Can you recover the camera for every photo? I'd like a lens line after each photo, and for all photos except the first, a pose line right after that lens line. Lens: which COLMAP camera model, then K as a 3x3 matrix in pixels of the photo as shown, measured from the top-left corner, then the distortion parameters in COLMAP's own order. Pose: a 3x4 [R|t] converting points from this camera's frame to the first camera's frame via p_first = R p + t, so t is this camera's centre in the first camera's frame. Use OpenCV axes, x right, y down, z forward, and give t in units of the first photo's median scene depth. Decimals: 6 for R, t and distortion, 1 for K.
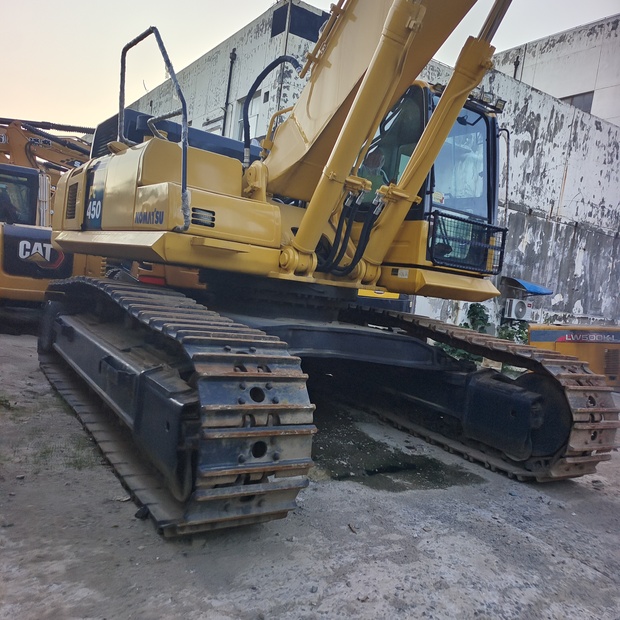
lens RADIAL K [[551.1, 0, 313.9], [0, 551.1, 308.8], [0, 0, 1]] dist [0.057364, -0.007488]
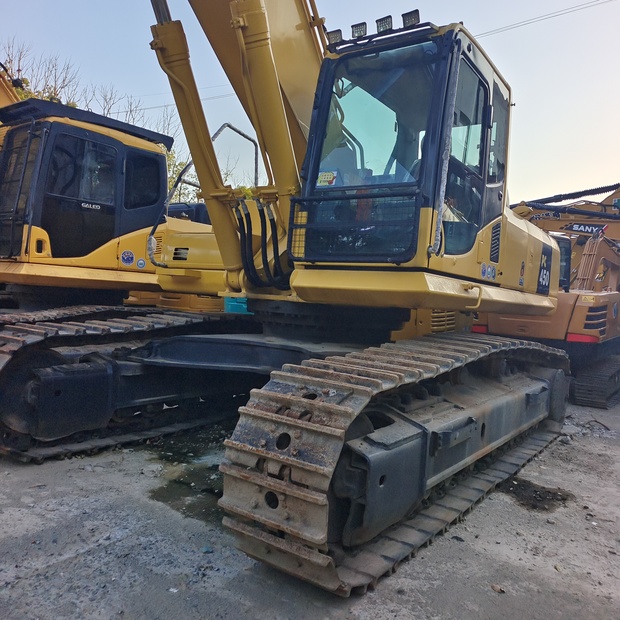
lens RADIAL K [[551.1, 0, 313.9], [0, 551.1, 308.8], [0, 0, 1]] dist [0.057364, -0.007488]
pose [[0.375926, -0.084080, -0.922827, 1.184542], [-0.061275, 0.991440, -0.115293, 0.100027], [0.924621, 0.099887, 0.367557, 0.884971]]
